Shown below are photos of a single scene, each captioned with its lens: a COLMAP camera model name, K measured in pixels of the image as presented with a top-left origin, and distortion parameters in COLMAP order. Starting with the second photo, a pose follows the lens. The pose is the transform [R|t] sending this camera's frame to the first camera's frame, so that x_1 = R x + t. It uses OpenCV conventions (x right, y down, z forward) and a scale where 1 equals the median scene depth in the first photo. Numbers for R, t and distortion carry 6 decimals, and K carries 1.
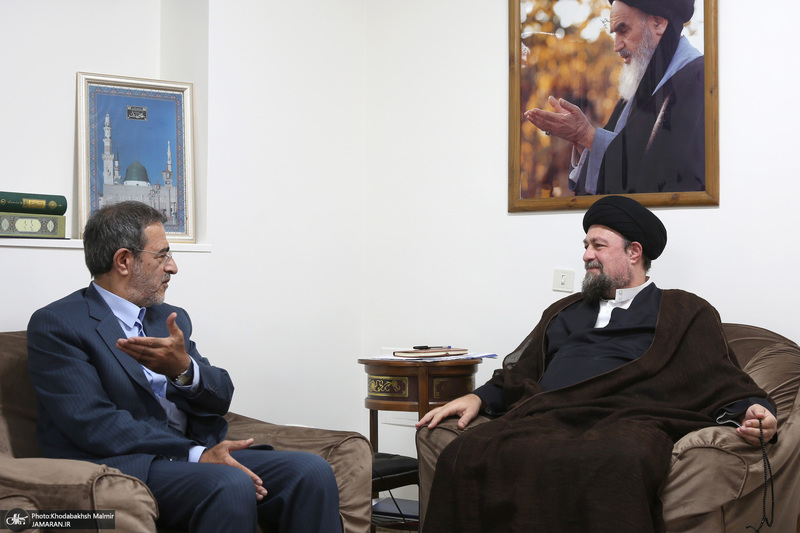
lens RADIAL K [[1248.2, 0, 454.0], [0, 1248.2, 230.4], [0, 0, 1]] dist [0.050199, 0.000000]
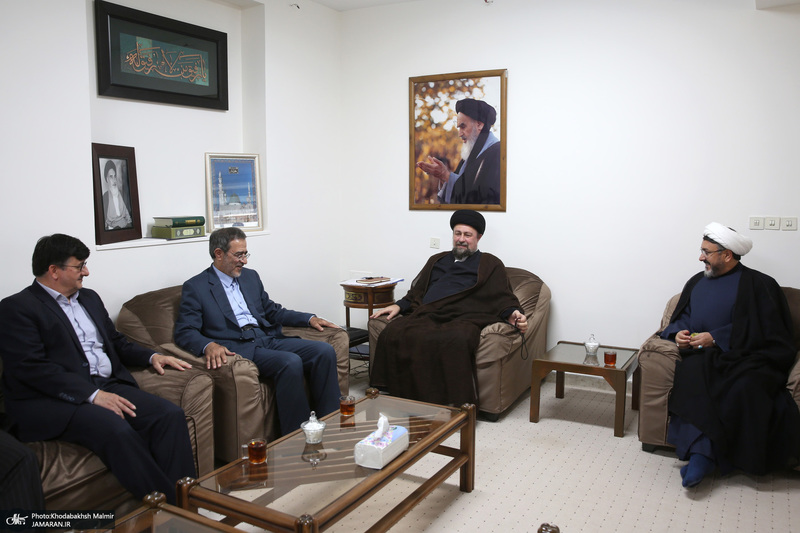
lens RADIAL K [[652.4, 0, 418.5], [0, 652.4, 247.3], [0, 0, 1]] dist [-0.054518, 0.043001]
pose [[0.998520, -0.008639, 0.053703, -0.001008], [0.001427, 0.991127, 0.132909, -0.108876], [-0.054374, -0.132635, 0.989672, -0.118705]]
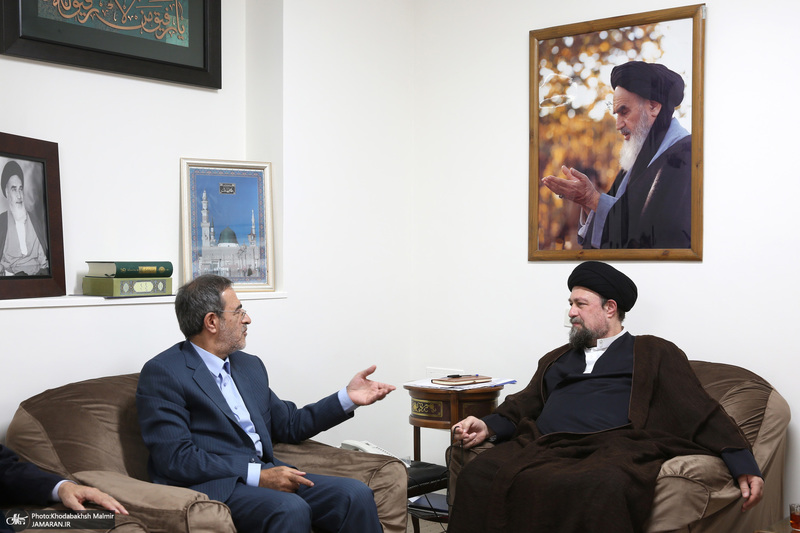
lens RADIAL K [[1055.0, 0, 400.7], [0, 1055.0, 285.1], [0, 0, 1]] dist [0.053124, 0.000000]
pose [[0.994286, 0.001437, -0.106740, 0.032699], [0.005412, 0.997945, 0.063853, -0.063218], [0.106613, -0.064066, 0.992235, -0.039609]]
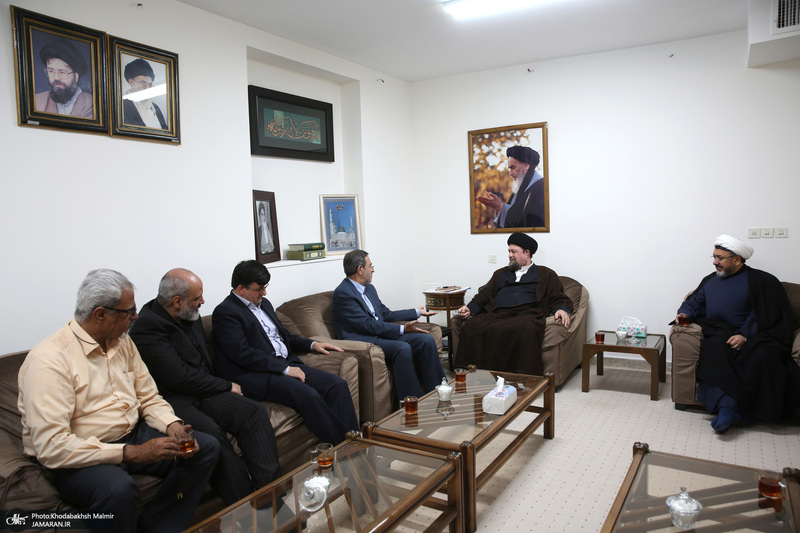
lens RADIAL K [[549.1, 0, 404.2], [0, 549.1, 261.1], [0, 0, 1]] dist [-0.067840, 0.058129]
pose [[0.999221, -0.039448, 0.000701, -0.115688], [0.039119, 0.992896, 0.112371, -0.105400], [-0.005129, -0.112256, 0.993666, -0.215620]]
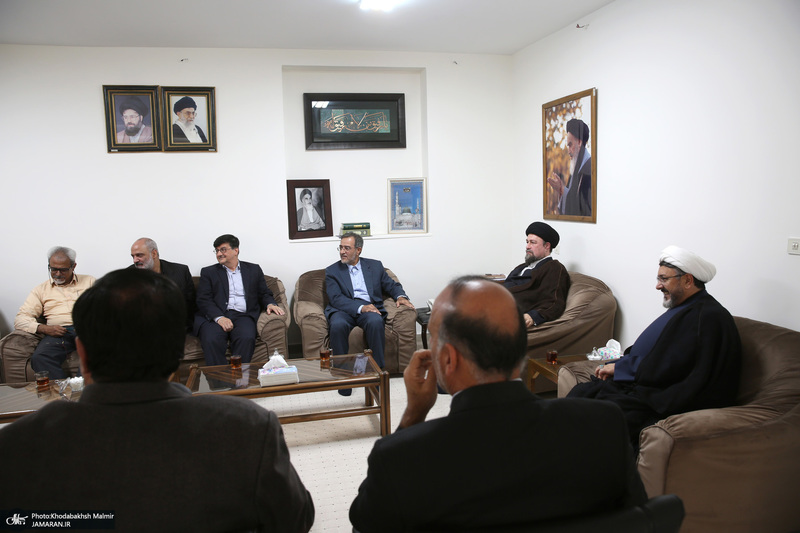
lens RADIAL K [[549.1, 0, 397.7], [0, 549.1, 258.7], [0, 0, 1]] dist [-0.067840, 0.058129]
pose [[0.717717, 0.058560, -0.693869, 0.647529], [0.058325, 0.987900, 0.143704, -0.120121], [0.693888, -0.143609, 0.705617, 0.032852]]
